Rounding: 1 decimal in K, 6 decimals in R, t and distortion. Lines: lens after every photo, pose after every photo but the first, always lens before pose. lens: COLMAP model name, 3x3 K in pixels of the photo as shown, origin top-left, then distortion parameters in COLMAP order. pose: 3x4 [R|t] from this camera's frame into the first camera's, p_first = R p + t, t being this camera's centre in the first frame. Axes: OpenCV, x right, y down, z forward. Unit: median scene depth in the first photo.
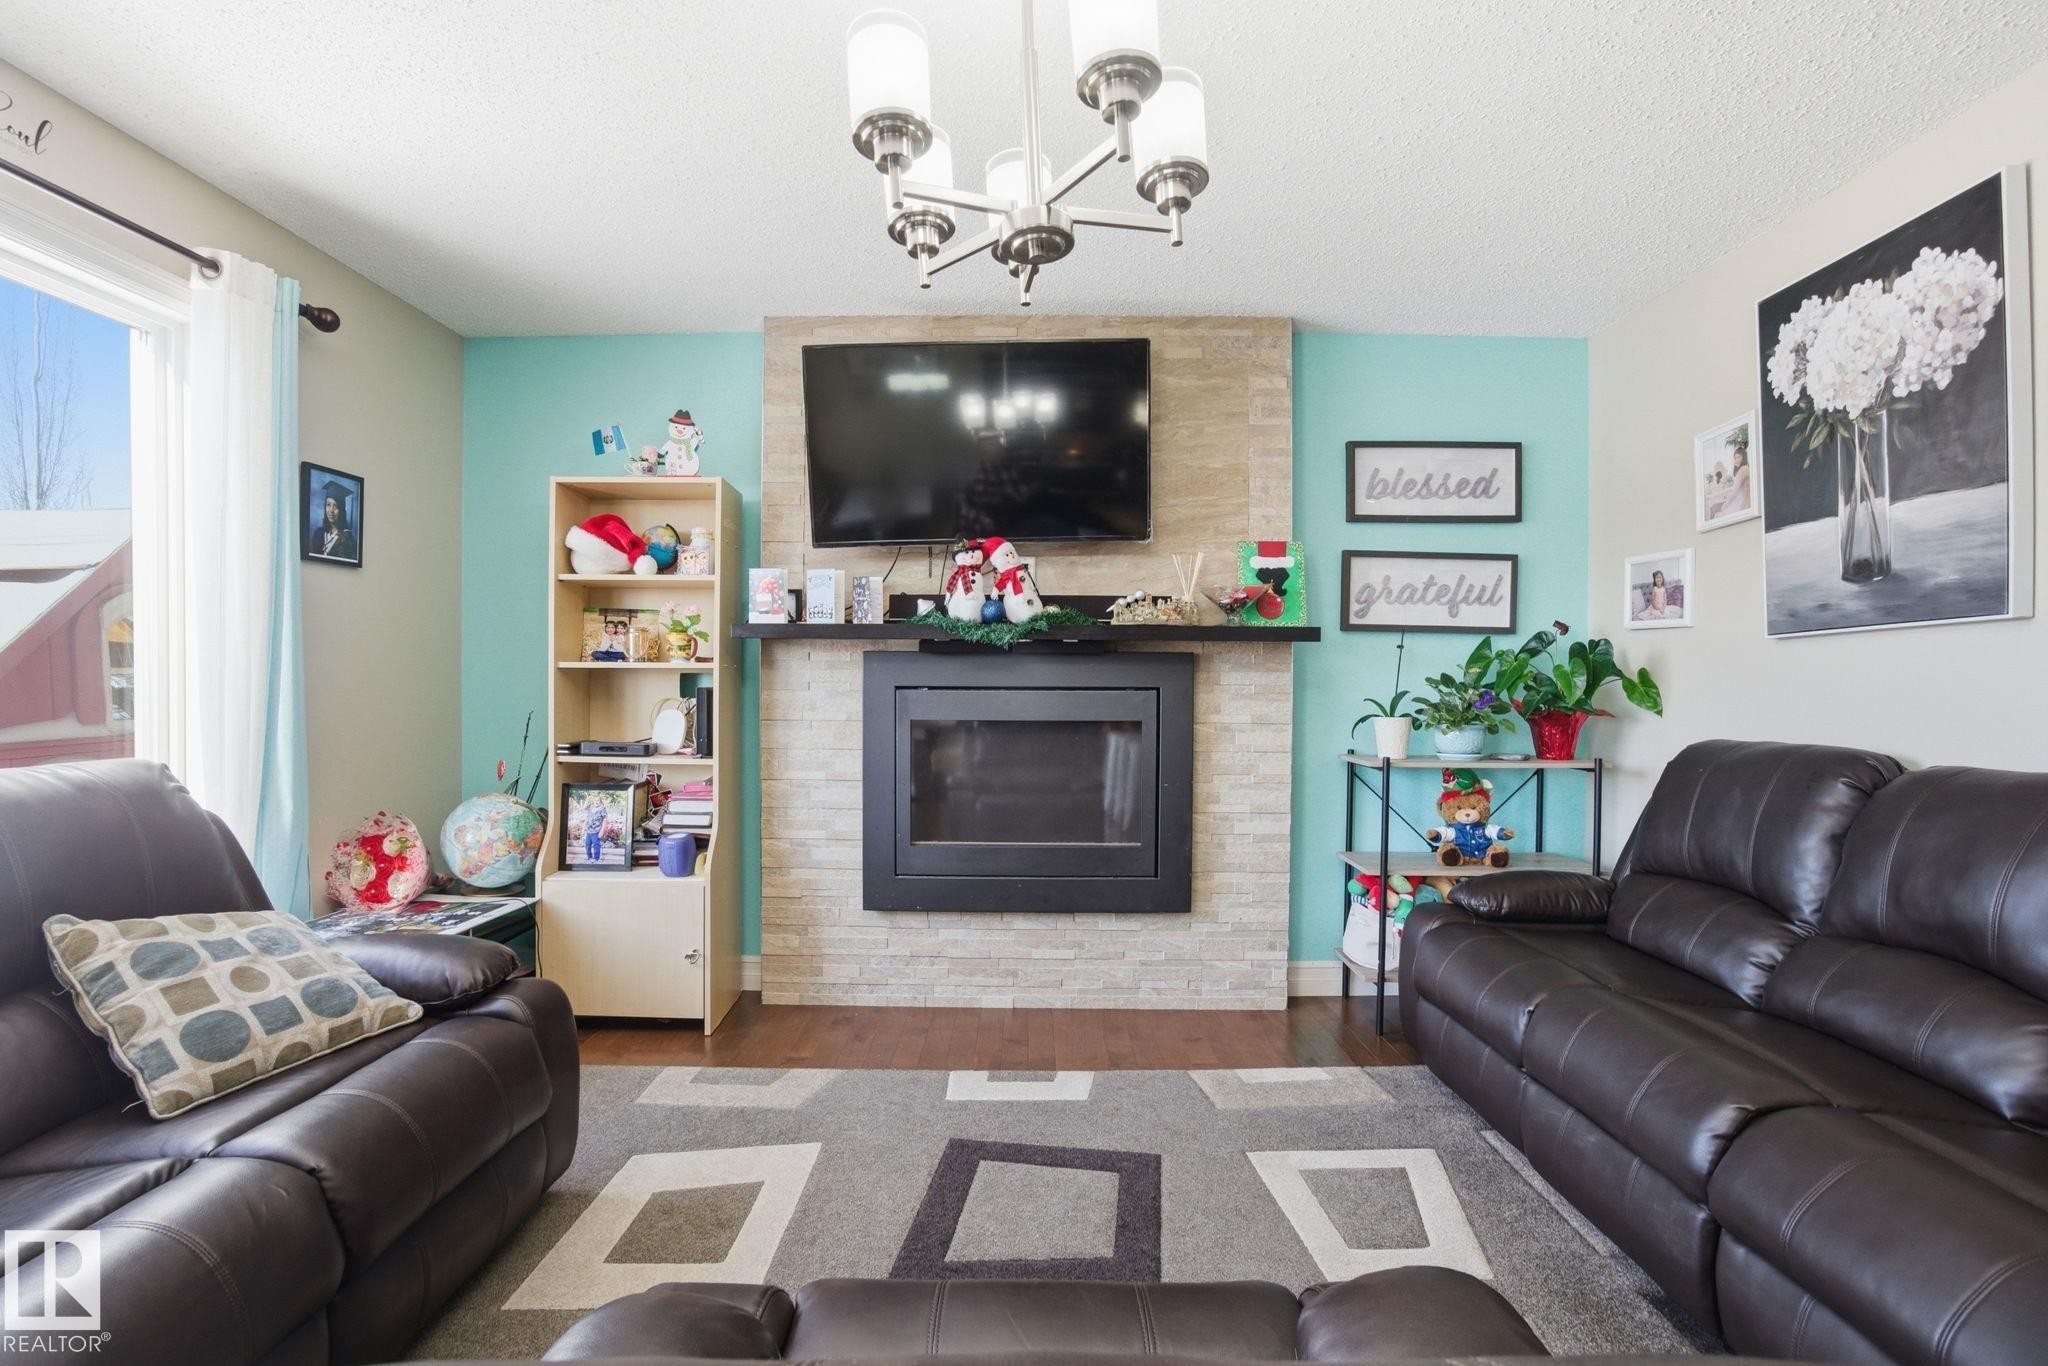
lens RADIAL K [[910.1, 0, 1030.5], [0, 910.1, 690.2], [0, 0, 1]] dist [-0.048793, 0.000758]
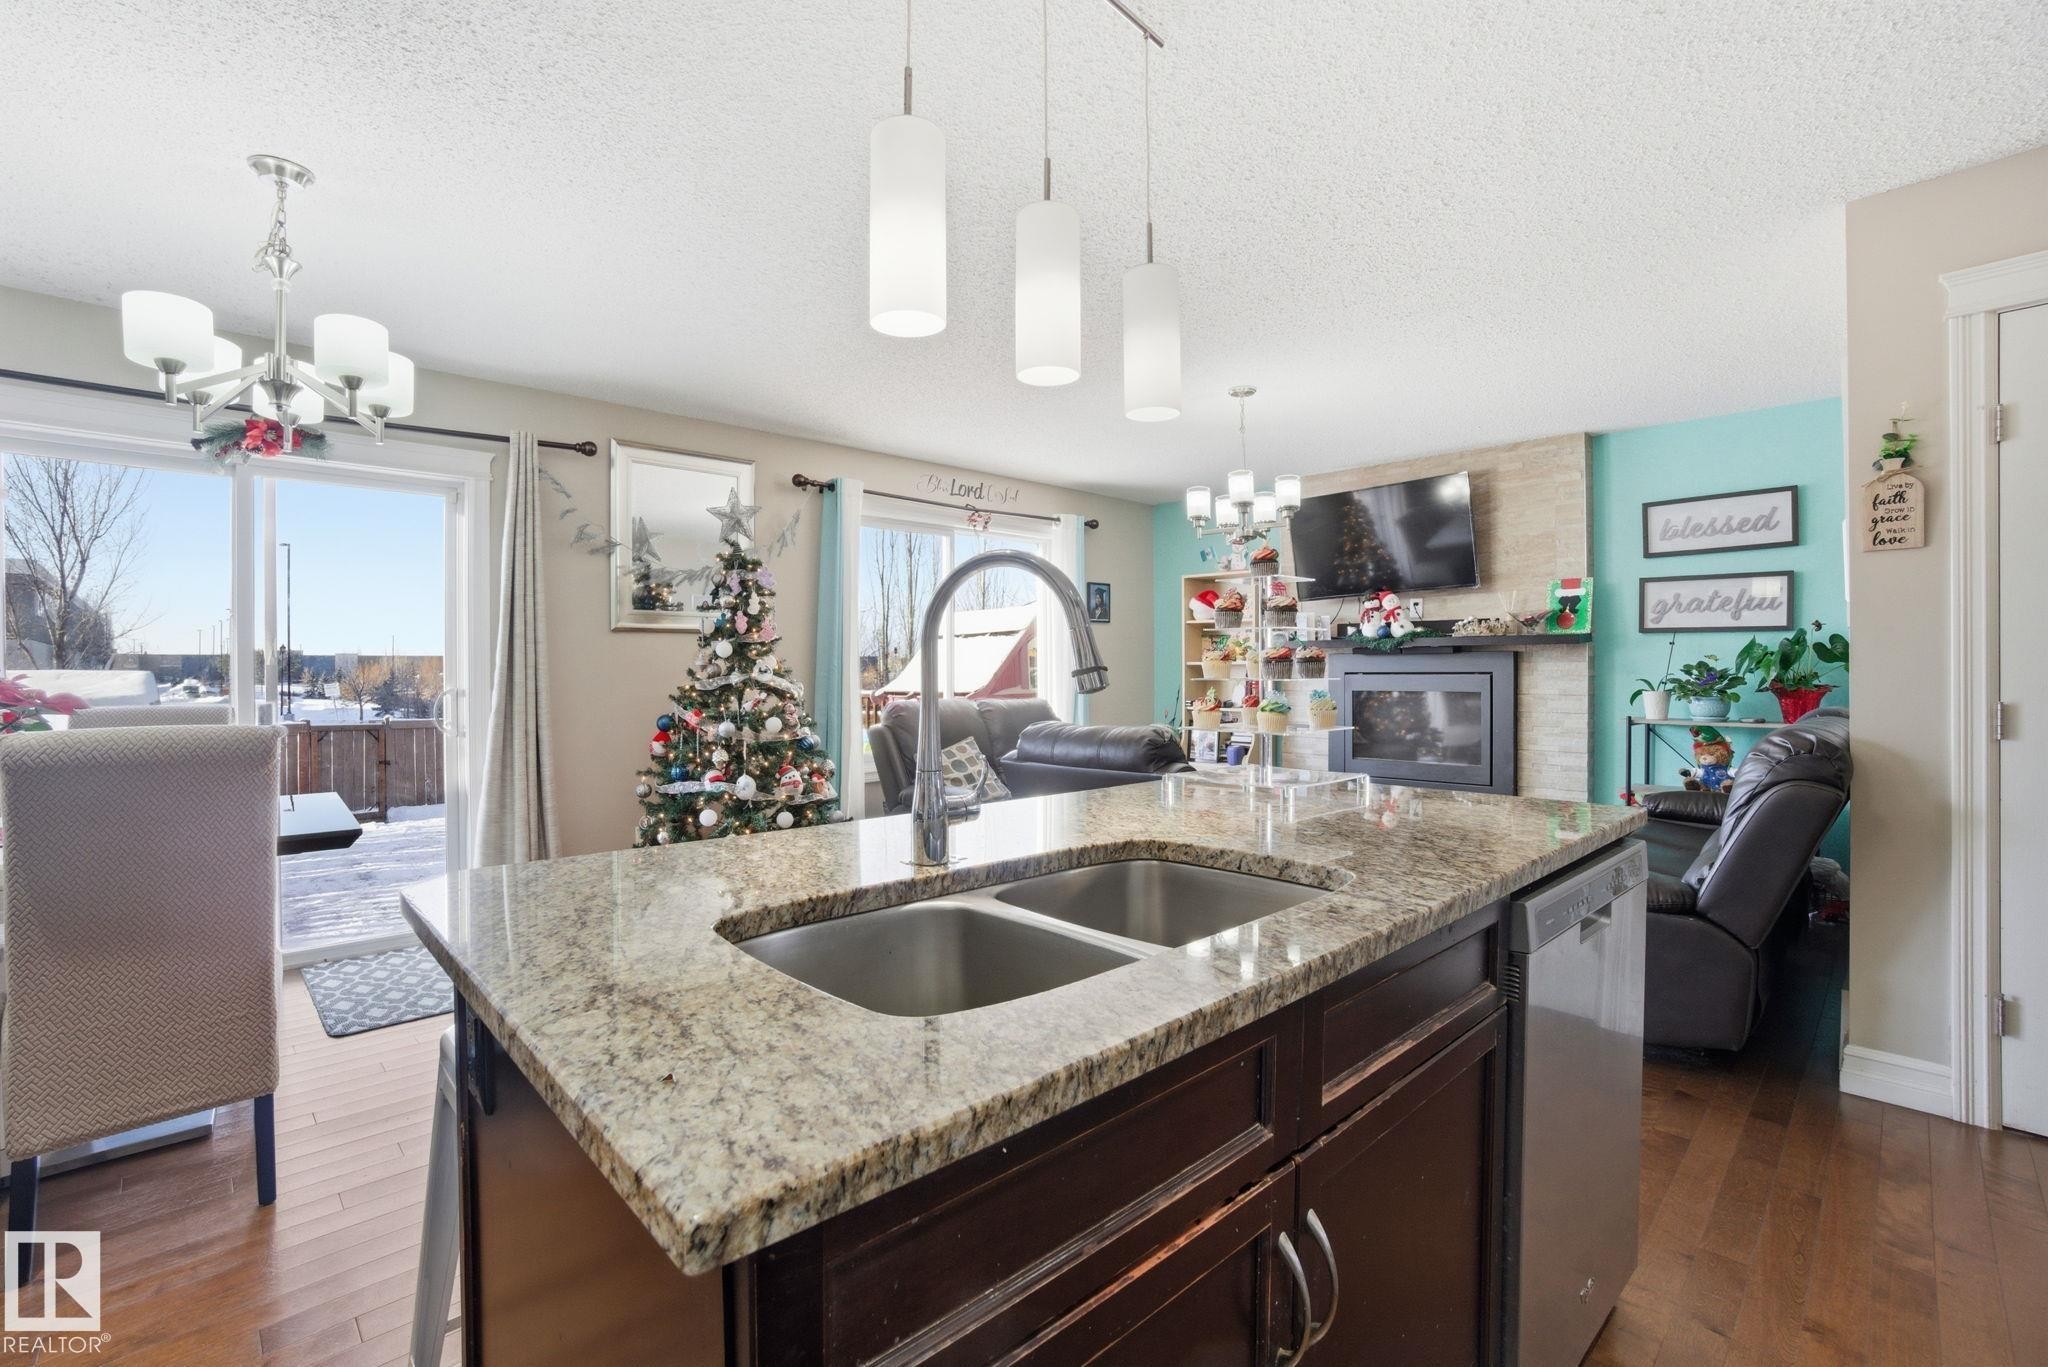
lens RADIAL K [[910.1, 0, 1022.7], [0, 910.1, 675.1], [0, 0, 1]] dist [-0.048793, 0.000758]
pose [[0.709972, -0.004612, -0.704215, 0.684859], [0.000174, 0.999980, -0.006374, 0.012222], [0.704230, 0.004403, 0.709958, -0.769267]]
